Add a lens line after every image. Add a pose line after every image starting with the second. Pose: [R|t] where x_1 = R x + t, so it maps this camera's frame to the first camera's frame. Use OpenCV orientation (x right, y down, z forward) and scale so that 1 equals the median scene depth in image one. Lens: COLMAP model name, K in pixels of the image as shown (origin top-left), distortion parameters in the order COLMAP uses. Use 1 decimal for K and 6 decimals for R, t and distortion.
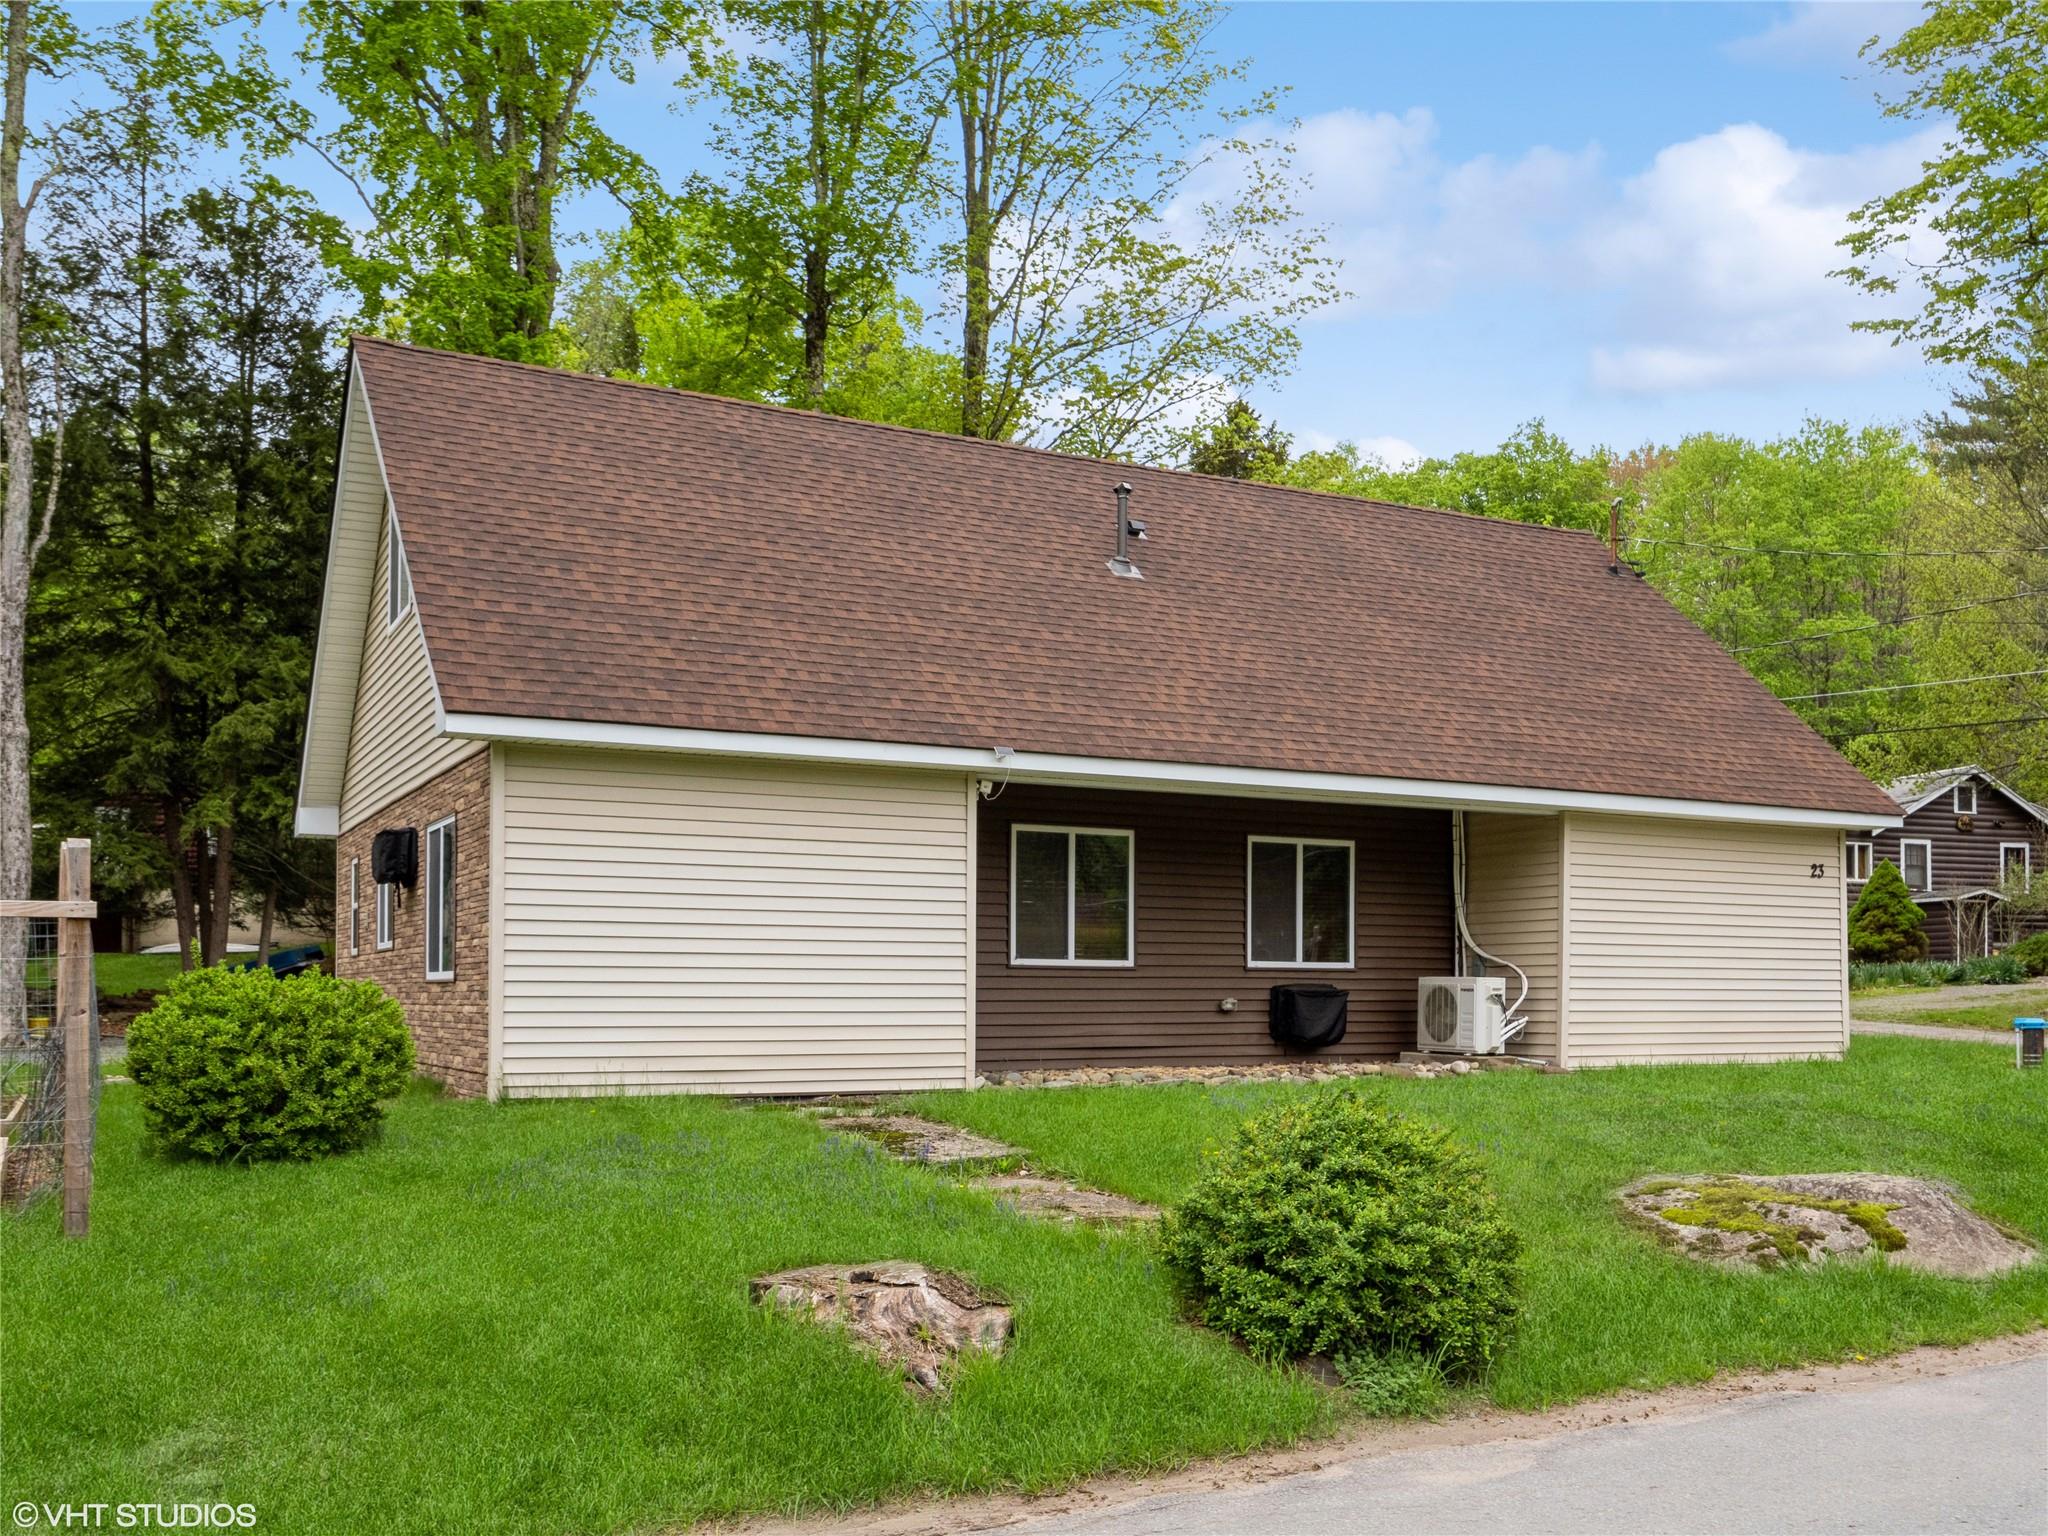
lens RADIAL K [[1605.0, 0, 1024.2], [0, 1605.0, 762.2], [0, 0, 1]] dist [-0.005599, 0.001969]
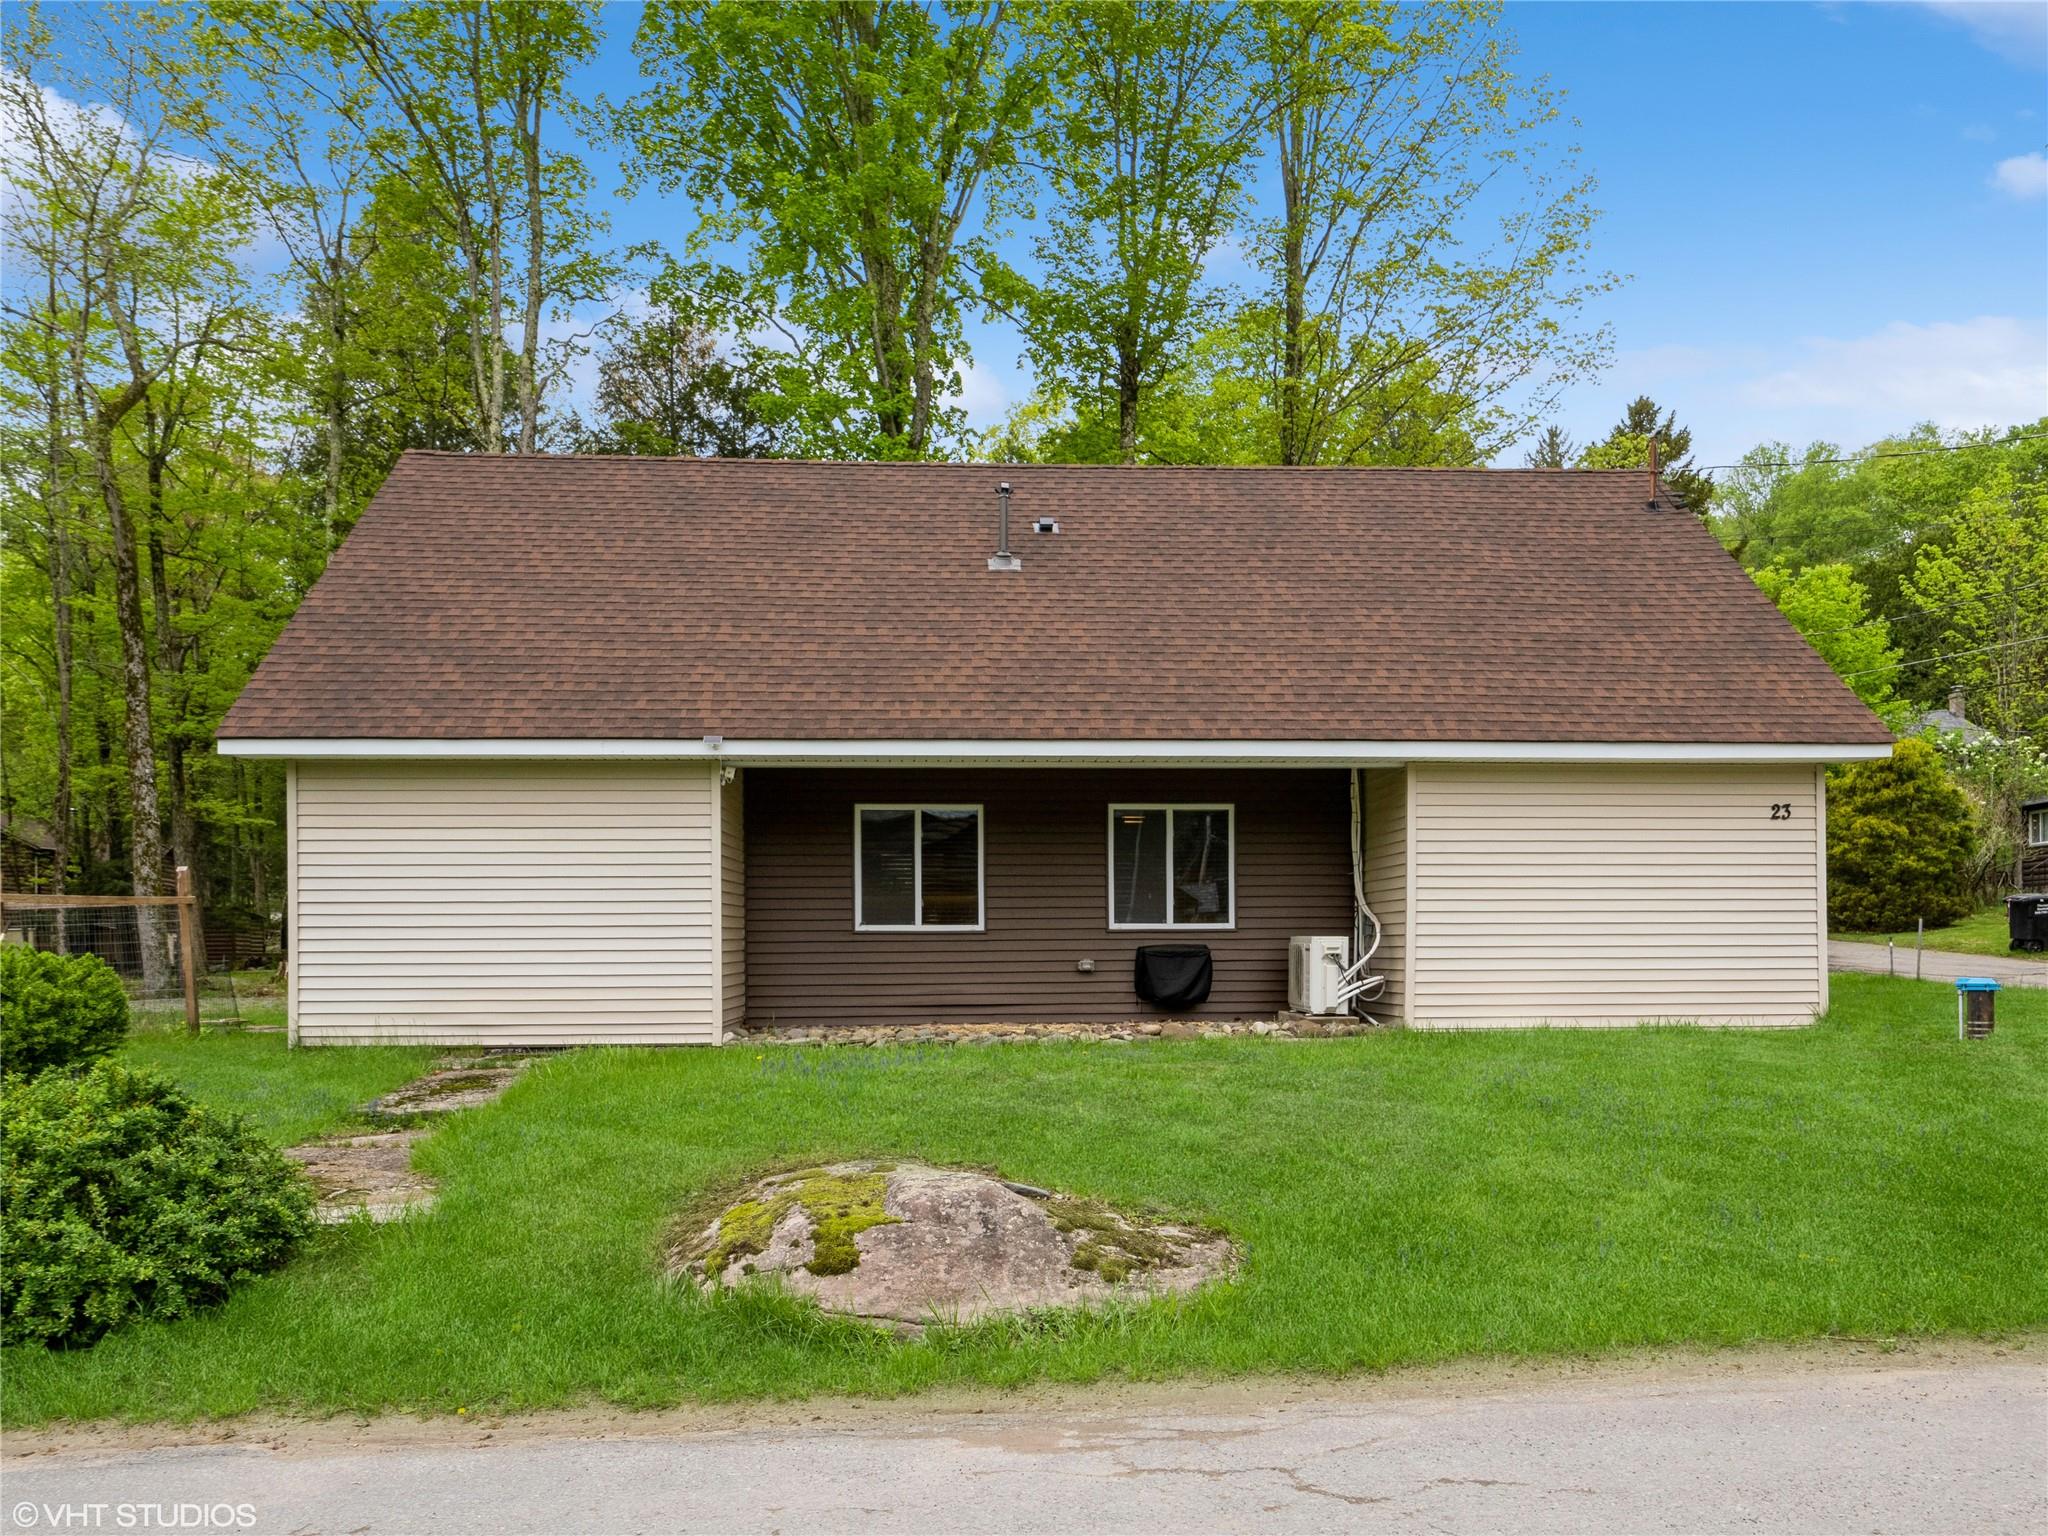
lens RADIAL K [[1309.7, 0, 984.7], [0, 1309.7, 791.4], [0, 0, 1]] dist [-0.000709, -0.001312]
pose [[0.929893, -0.052500, -0.364064, 0.389934], [0.060661, 0.998098, 0.011010, 0.024214], [0.362793, -0.032323, 0.931309, 0.181815]]
